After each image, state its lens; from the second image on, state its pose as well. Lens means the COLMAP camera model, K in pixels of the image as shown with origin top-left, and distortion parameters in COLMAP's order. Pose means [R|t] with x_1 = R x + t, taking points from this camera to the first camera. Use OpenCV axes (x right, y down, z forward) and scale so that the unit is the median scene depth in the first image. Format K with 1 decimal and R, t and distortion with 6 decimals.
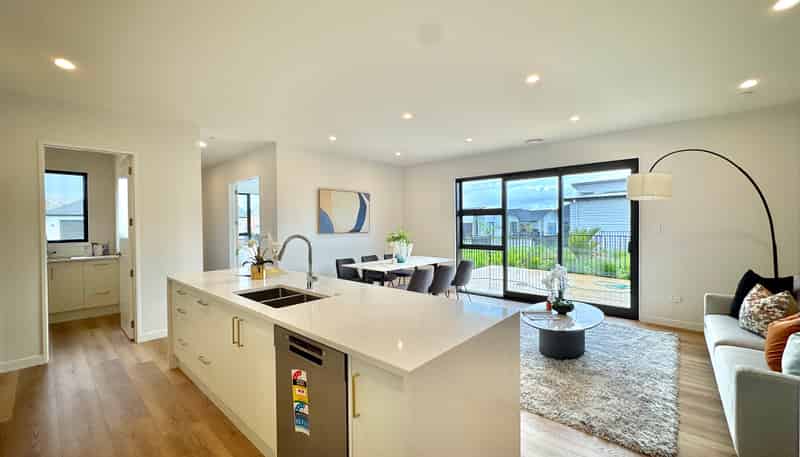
lens RADIAL K [[321.2, 0, 400.3], [0, 321.2, 226.1], [0, 0, 1]] dist [0.000594, 0.000042]
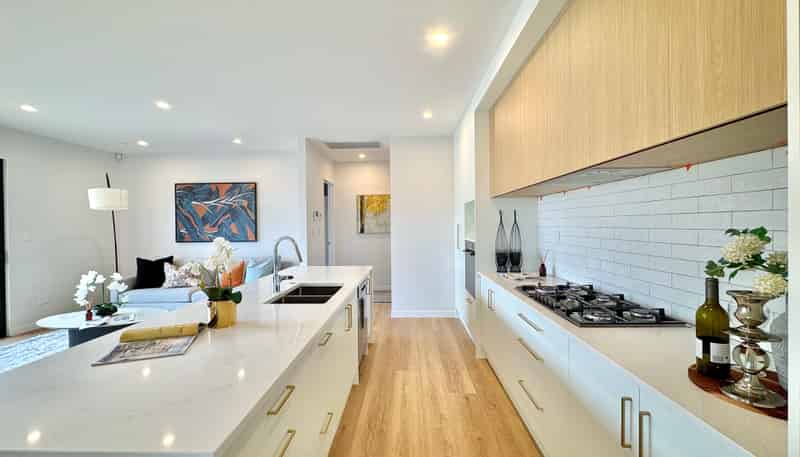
lens RADIAL K [[321.2, 0, 399.8], [0, 321.2, 226.2], [0, 0, 1]] dist [0.000594, 0.000042]
pose [[-0.644537, 0.010377, 0.764503, -0.905488], [0.024211, 0.999683, 0.006843, -0.001266], [-0.764190, 0.022920, -0.644584, 0.956856]]
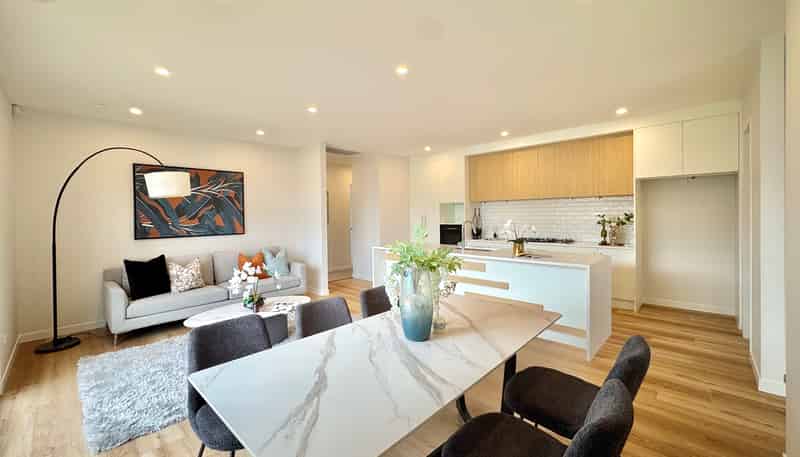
lens RADIAL K [[321.2, 0, 402.1], [0, 321.2, 222.9], [0, 0, 1]] dist [0.000594, 0.000042]
pose [[-0.999383, 0.020826, 0.028292, -0.546397], [0.021792, 0.999175, 0.034275, -0.009187], [-0.027554, 0.034870, -0.999012, 1.378645]]
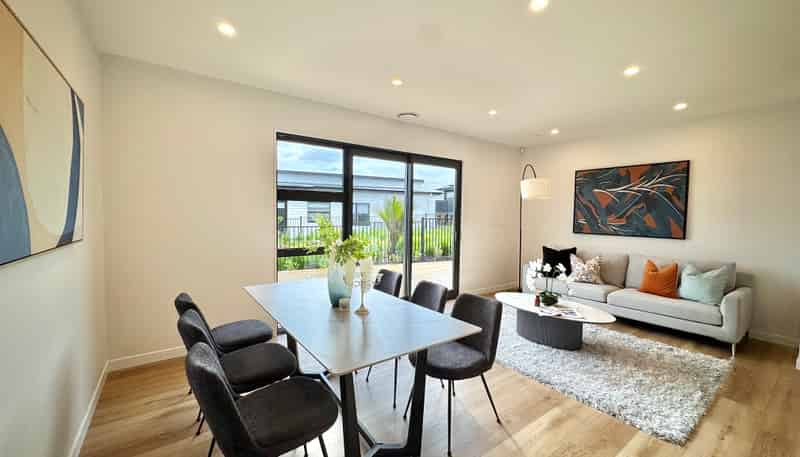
lens RADIAL K [[321.2, 0, 399.7], [0, 321.2, 226.9], [0, 0, 1]] dist [0.000594, 0.000042]
pose [[0.206078, -0.031452, 0.978030, -0.789603], [-0.006046, 0.999423, 0.033414, -0.005463], [-0.978517, -0.012799, 0.205769, 1.085707]]
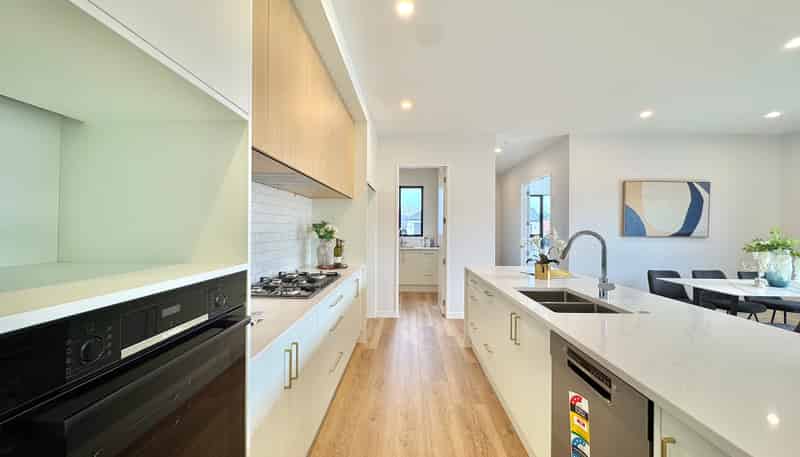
lens RADIAL K [[321.2, 0, 399.0], [0, 321.2, 228.8], [0, 0, 1]] dist [0.000594, 0.000042]
pose [[0.649204, 0.014001, -0.760485, -0.003113], [-0.016456, 0.999855, 0.004359, 0.019293], [0.760436, 0.009685, 0.649340, 0.065010]]
